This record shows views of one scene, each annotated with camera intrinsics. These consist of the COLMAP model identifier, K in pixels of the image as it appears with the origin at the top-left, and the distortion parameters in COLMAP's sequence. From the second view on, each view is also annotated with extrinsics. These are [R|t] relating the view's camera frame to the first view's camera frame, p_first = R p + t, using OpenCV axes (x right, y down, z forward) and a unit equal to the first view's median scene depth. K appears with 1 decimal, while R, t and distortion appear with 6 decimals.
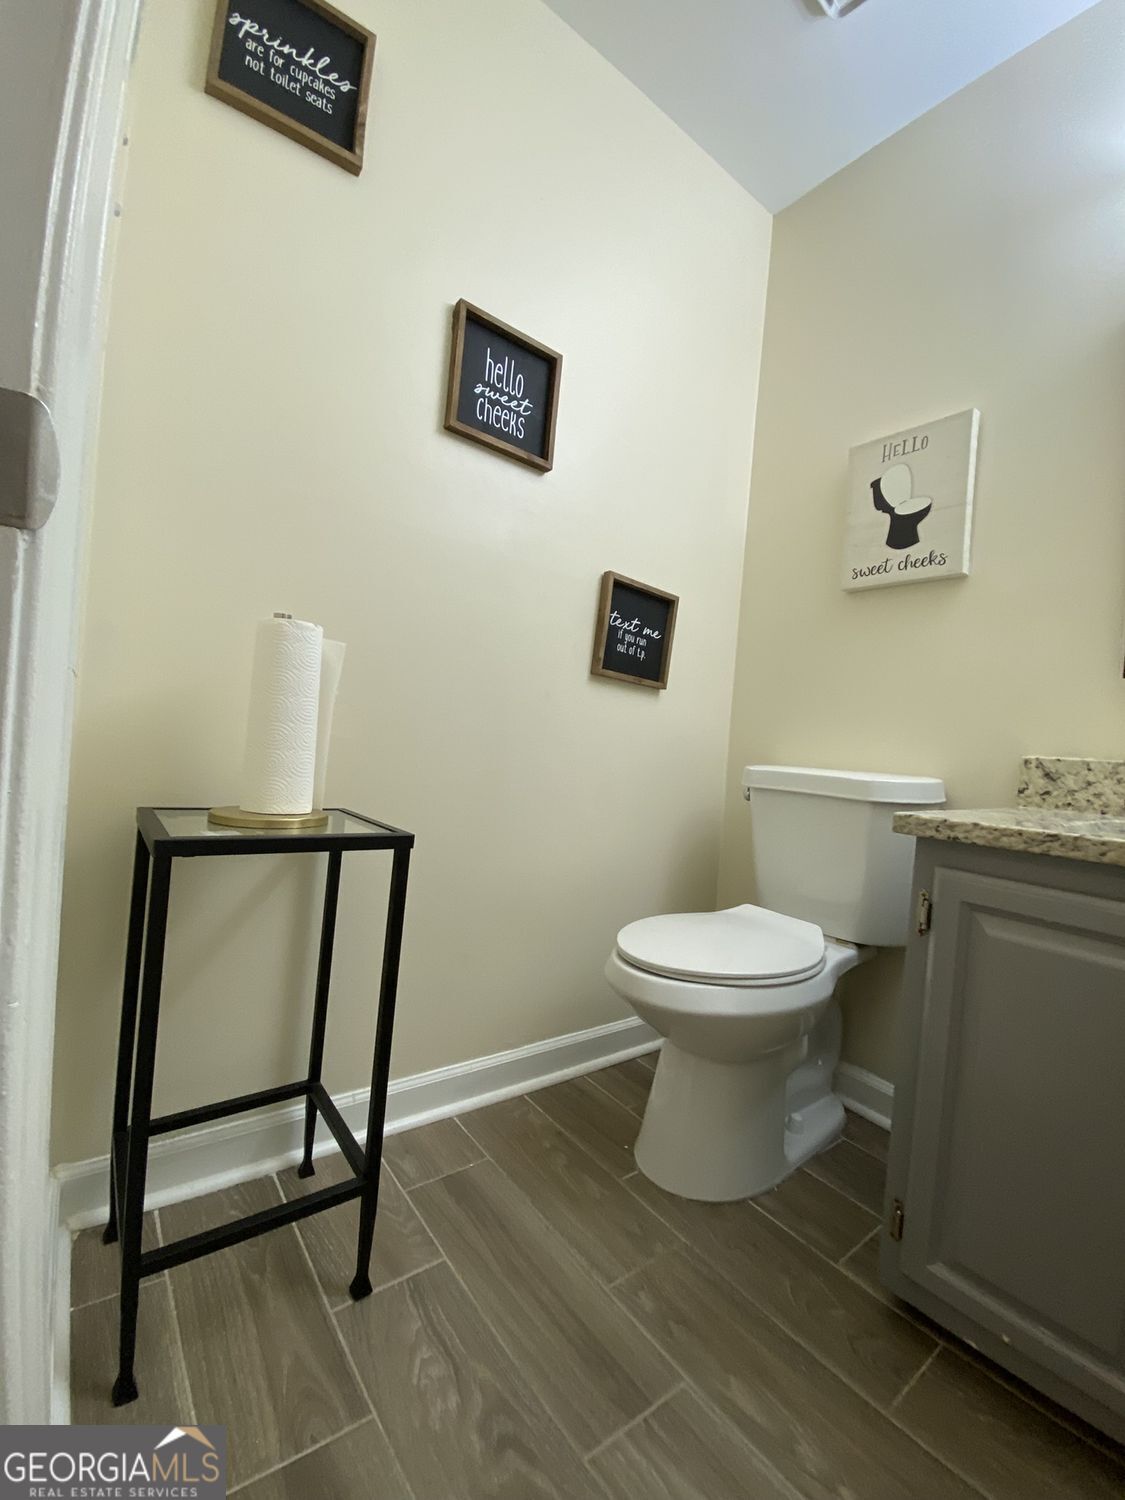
lens RADIAL K [[612.3, 0, 561.5], [0, 612.3, 752.9], [0, 0, 1]] dist [0.014219, -0.017435]
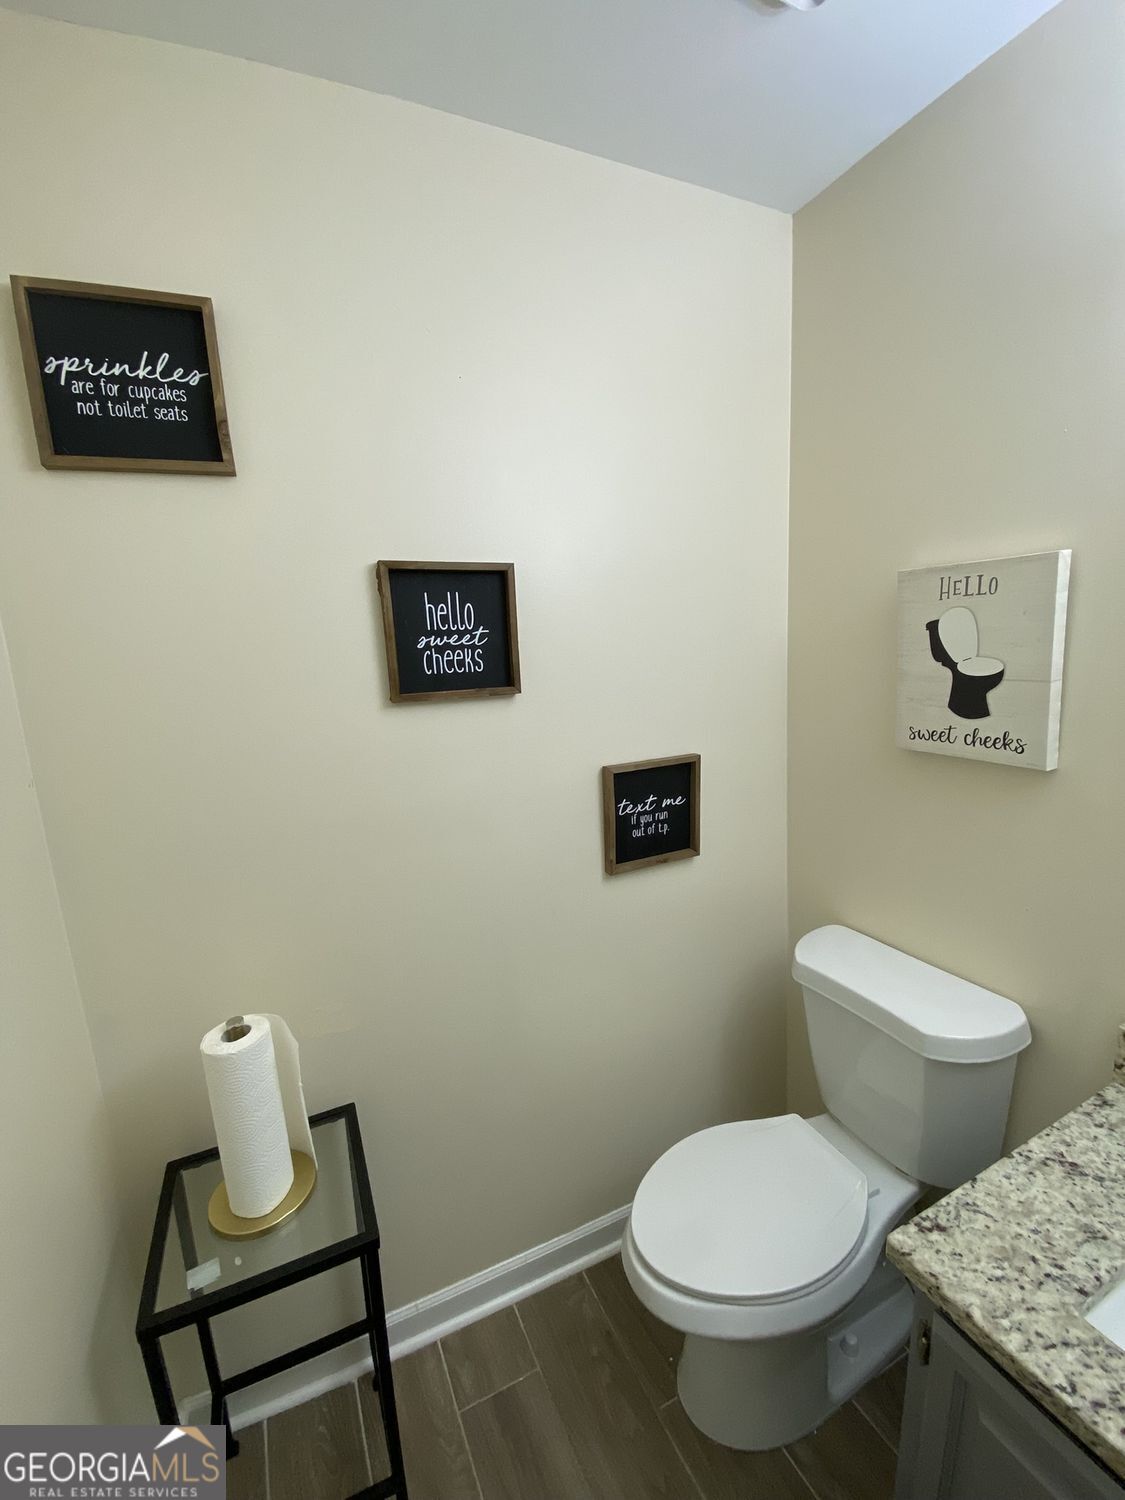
lens RADIAL K [[599.6, 0, 564.4], [0, 599.6, 753.4], [0, 0, 1]] dist [0.021327, -0.021264]
pose [[0.968198, -0.093947, -0.231878, 0.250803], [0.129425, 0.981246, 0.142851, -0.509683], [0.214109, -0.168318, 0.962199, 0.153447]]
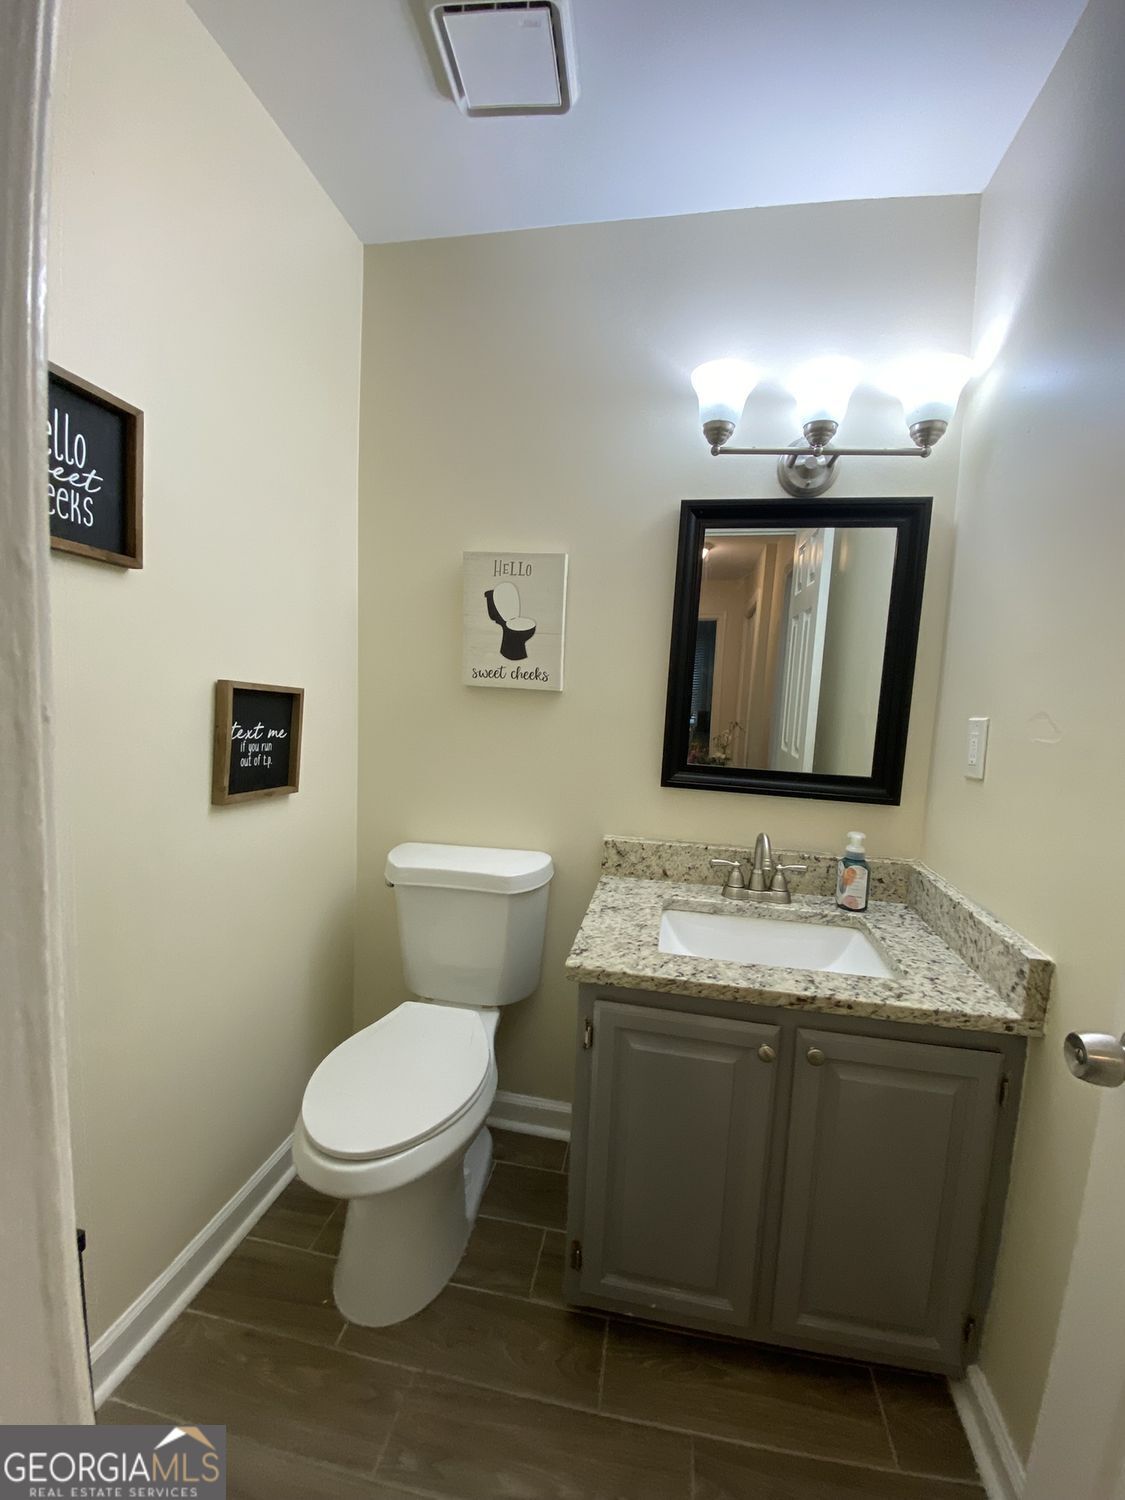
lens RADIAL K [[599.6, 0, 564.4], [0, 599.6, 753.4], [0, 0, 1]] dist [0.021327, -0.021264]
pose [[0.742672, -0.108236, 0.660851, -0.147892], [0.023408, 0.990444, 0.135913, -0.339127], [-0.669246, -0.085470, 0.738109, 0.102384]]
